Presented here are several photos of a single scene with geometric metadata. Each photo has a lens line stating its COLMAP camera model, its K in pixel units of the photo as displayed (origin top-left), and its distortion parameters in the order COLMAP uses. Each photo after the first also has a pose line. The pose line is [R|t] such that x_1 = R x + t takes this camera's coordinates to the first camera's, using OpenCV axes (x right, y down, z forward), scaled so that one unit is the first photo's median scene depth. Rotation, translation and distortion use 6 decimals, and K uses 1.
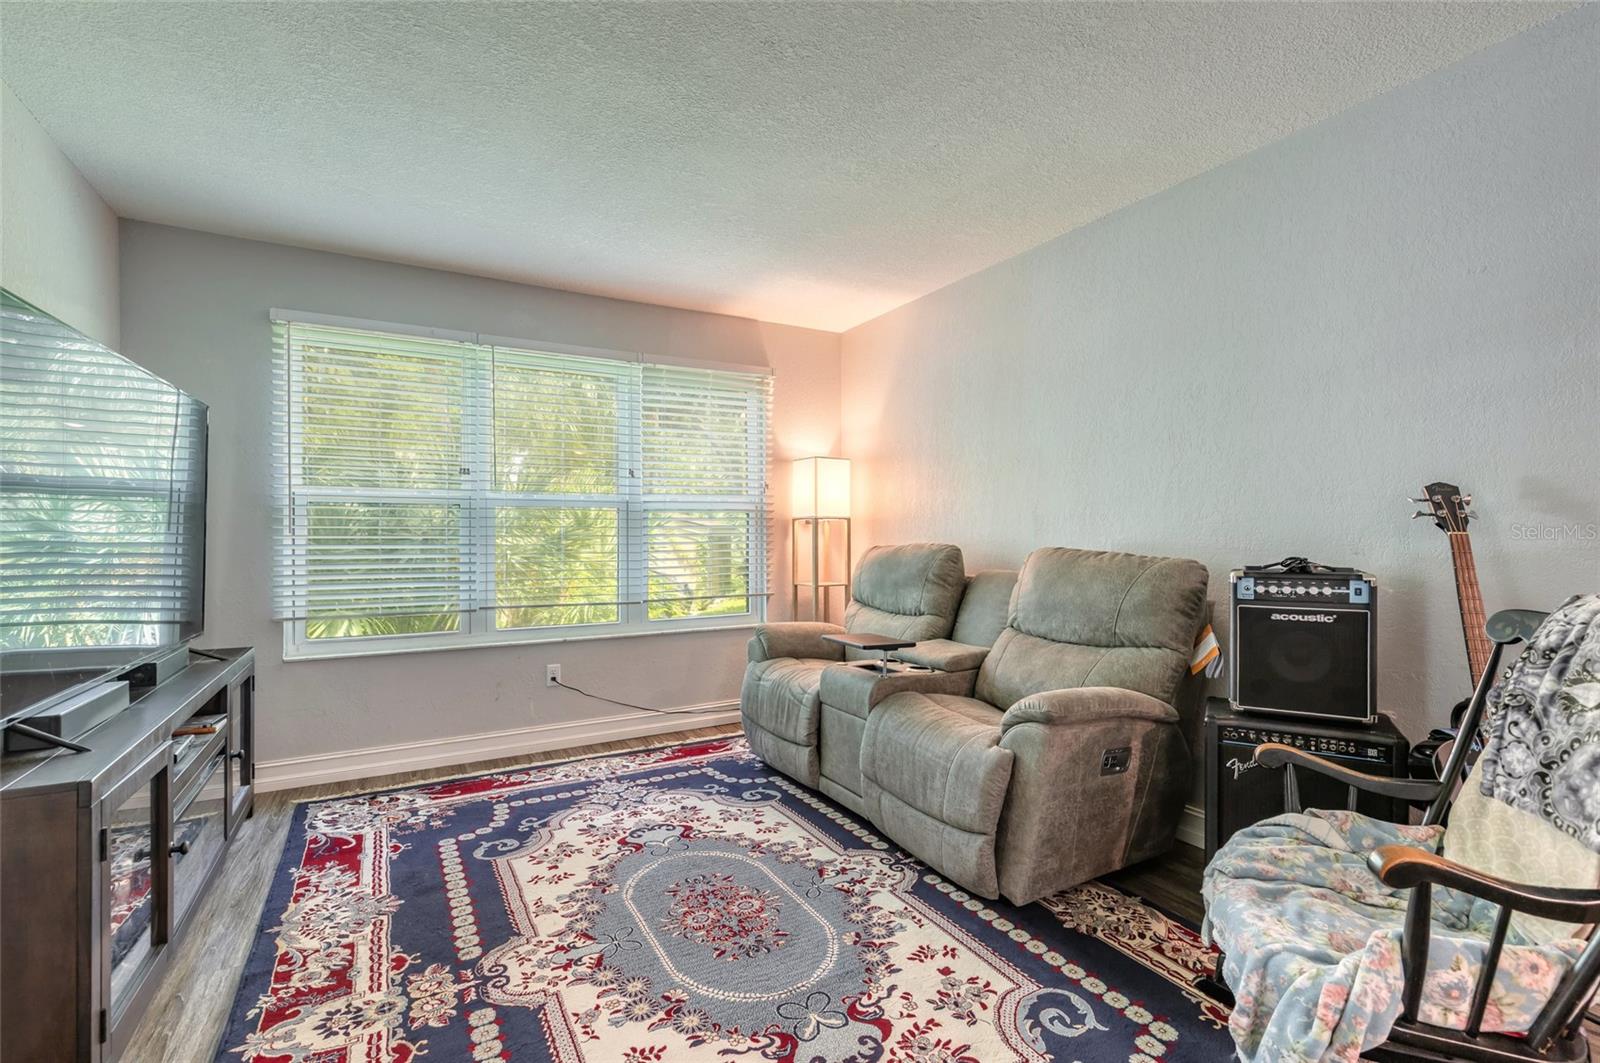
lens RADIAL K [[721.6, 0, 795.0], [0, 721.6, 535.9], [0, 0, 1]] dist [0.005508, -0.000708]
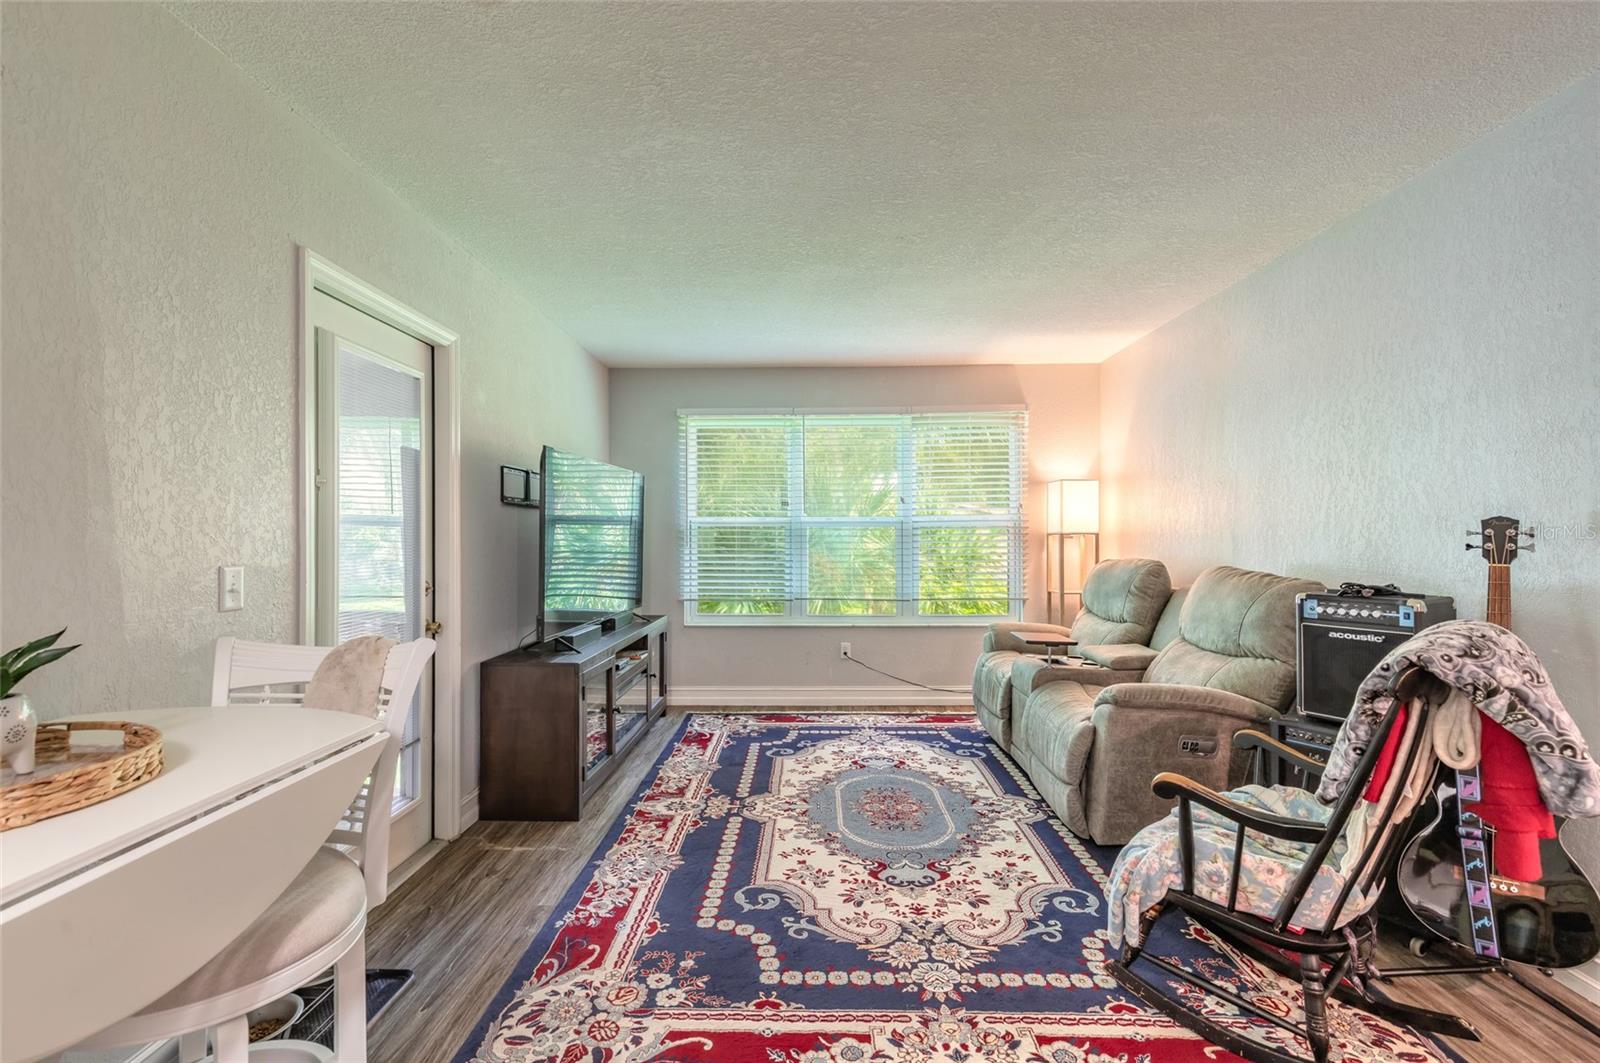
lens RADIAL K [[721.6, 0, 795.0], [0, 721.6, 535.9], [0, 0, 1]] dist [0.005508, -0.000708]
pose [[0.859063, 0.000296, -0.511870, 0.436132], [-0.001106, 0.999999, -0.001278, -0.034047], [0.511868, 0.001664, 0.859062, -0.340044]]
